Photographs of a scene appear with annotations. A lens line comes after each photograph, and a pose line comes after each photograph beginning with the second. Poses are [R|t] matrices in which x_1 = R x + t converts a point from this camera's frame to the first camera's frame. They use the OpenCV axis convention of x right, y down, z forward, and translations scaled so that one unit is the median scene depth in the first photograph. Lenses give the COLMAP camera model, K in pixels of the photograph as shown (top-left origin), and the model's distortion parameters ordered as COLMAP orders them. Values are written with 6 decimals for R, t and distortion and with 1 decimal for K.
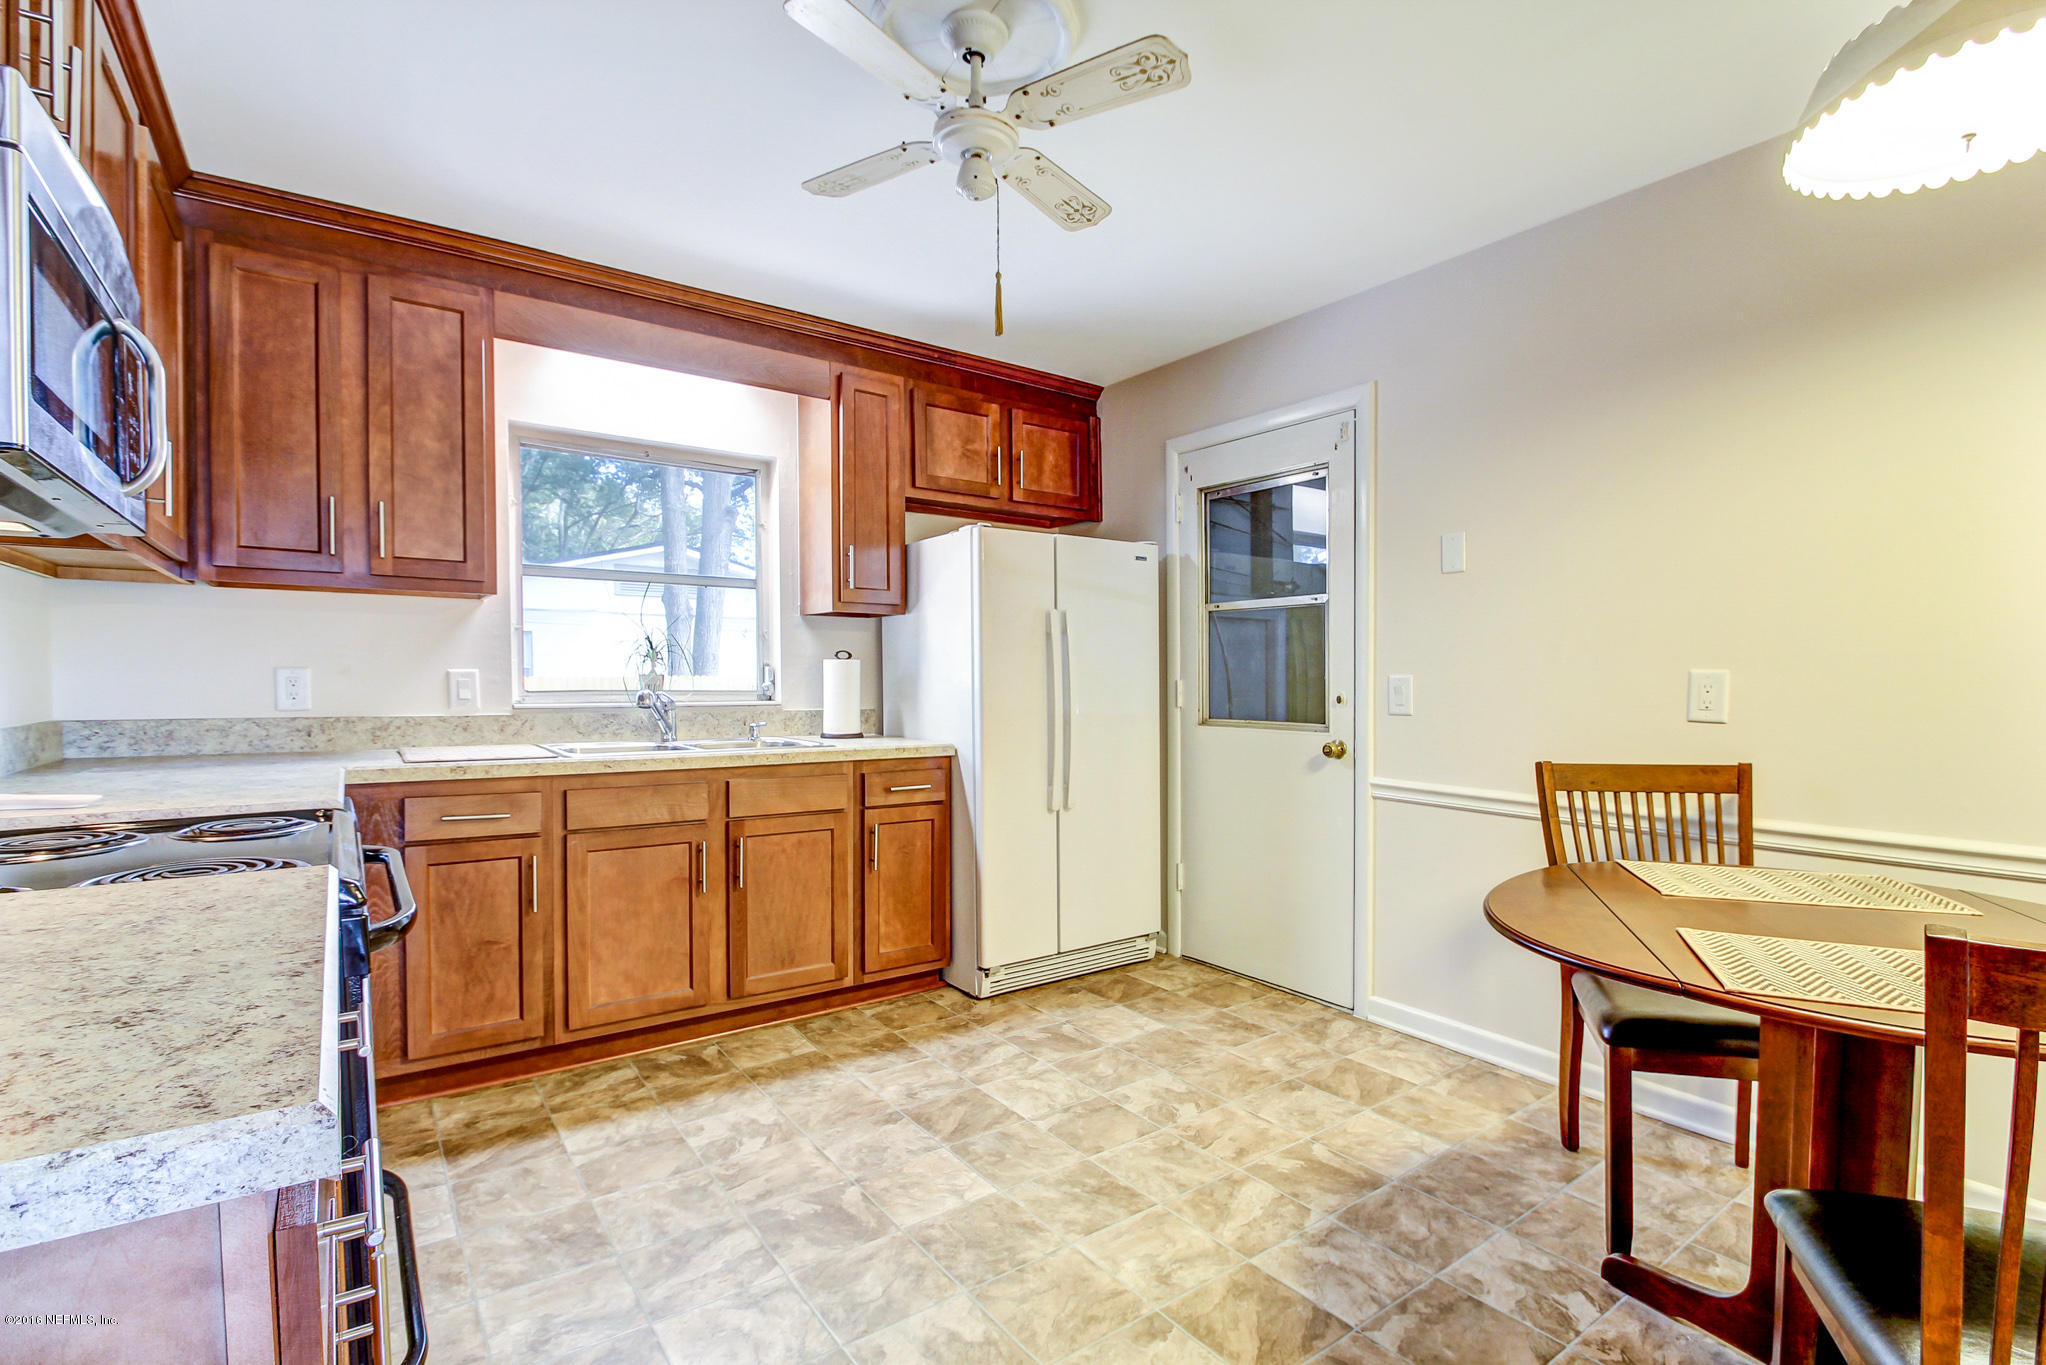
lens RADIAL K [[971.8, 0, 1047.8], [0, 971.8, 686.1], [0, 0, 1]] dist [-0.001450, -0.000671]
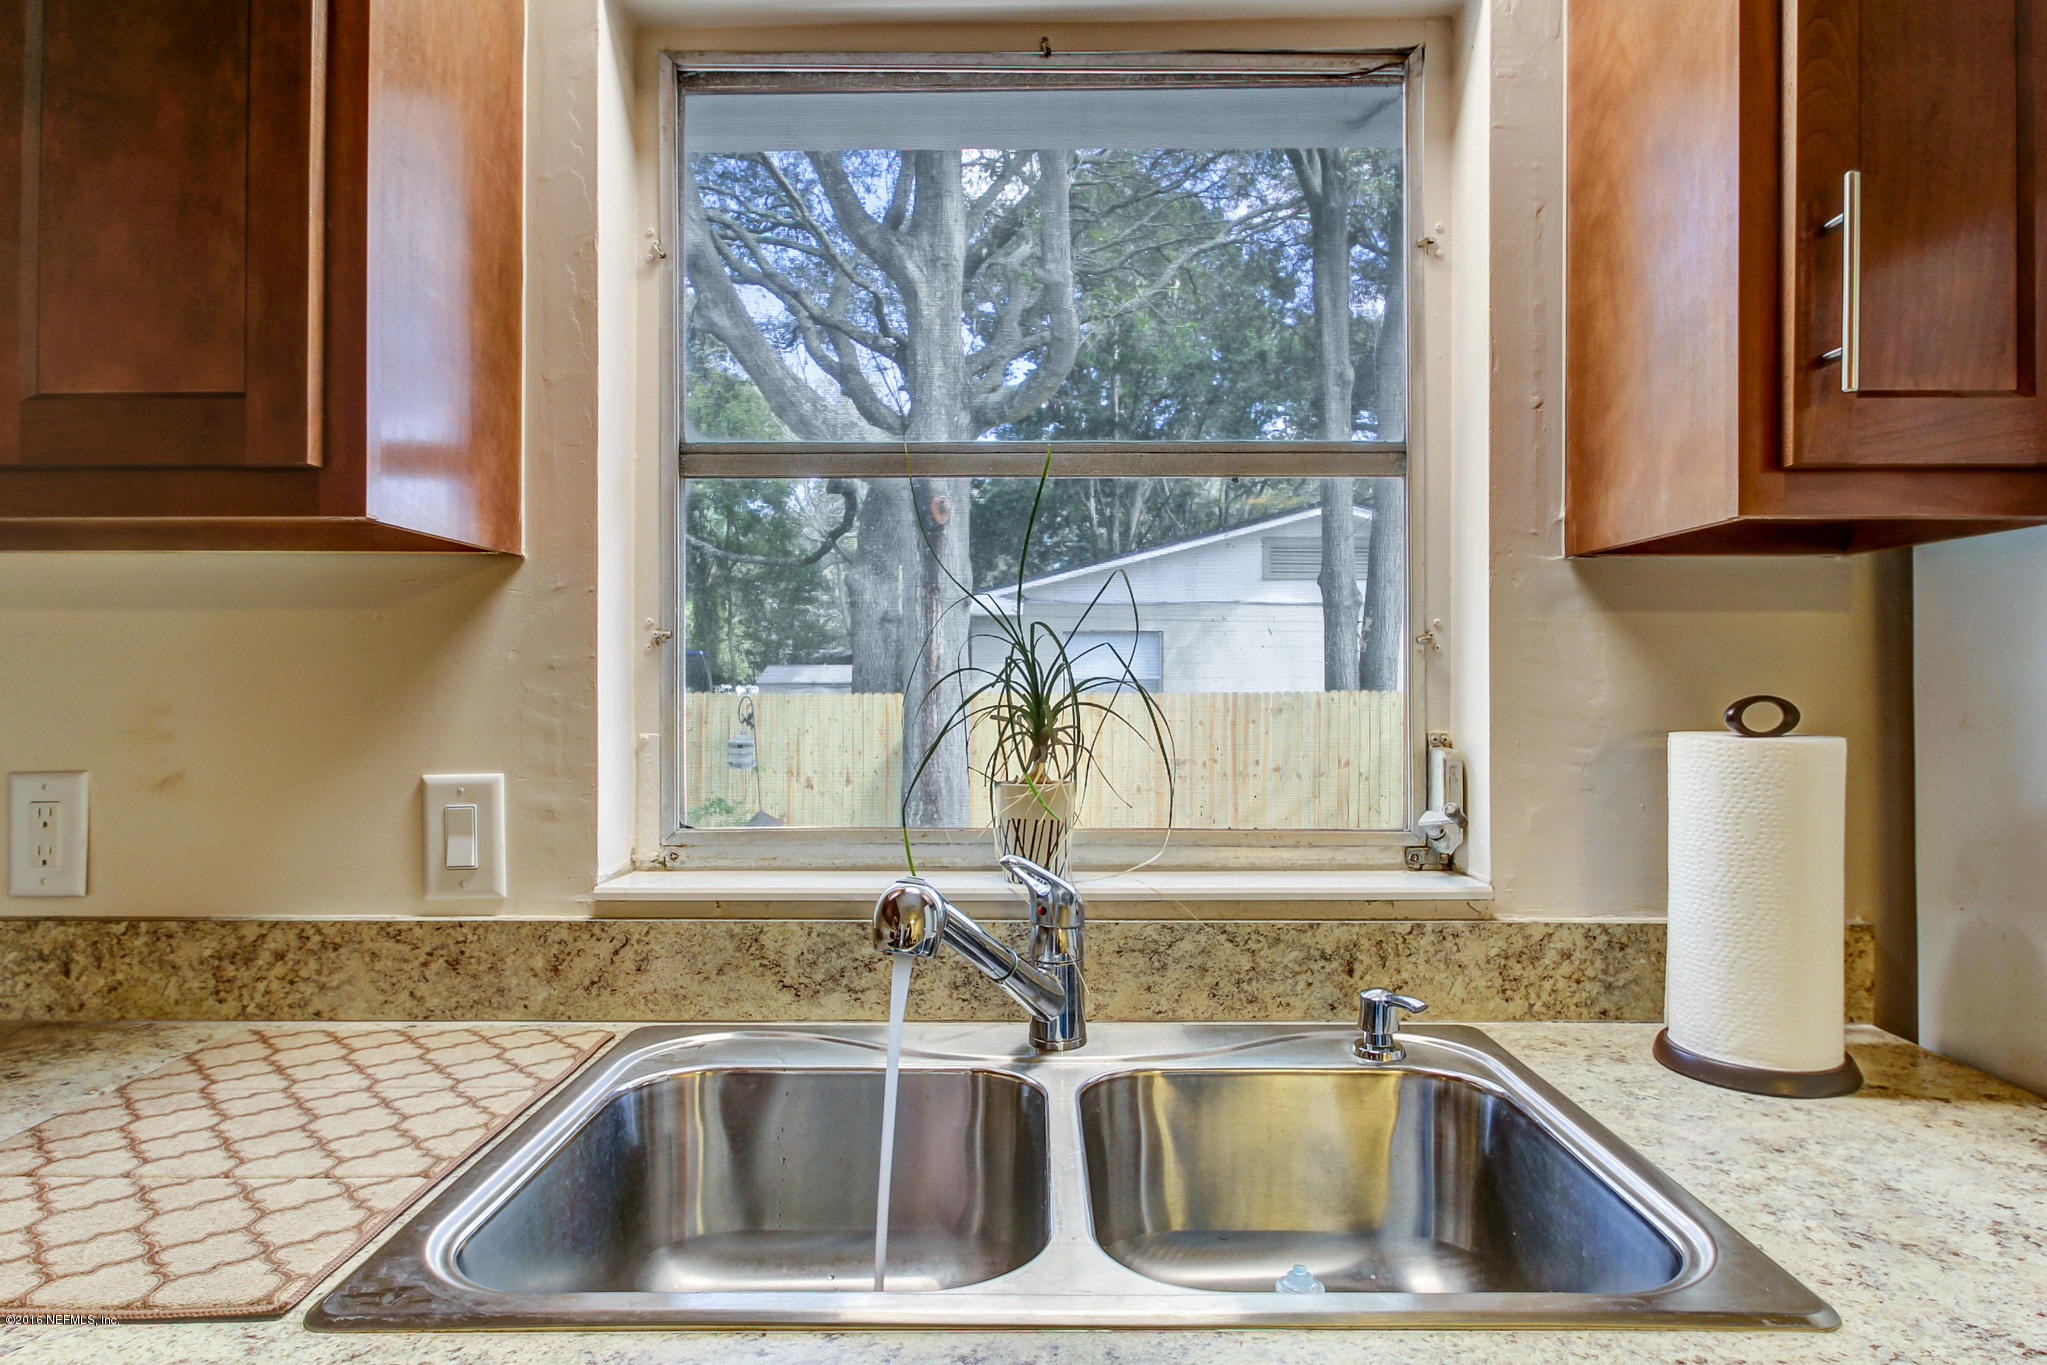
lens RADIAL K [[1206.0, 0, 1023.5], [0, 1206.0, 682.5], [0, 0, 1]] dist [-0.002731, -0.001084]
pose [[0.802209, -0.003704, -0.597032, -0.190422], [-0.000699, 0.999974, -0.007142, -0.039440], [0.597043, 0.006147, 0.802186, 0.698902]]
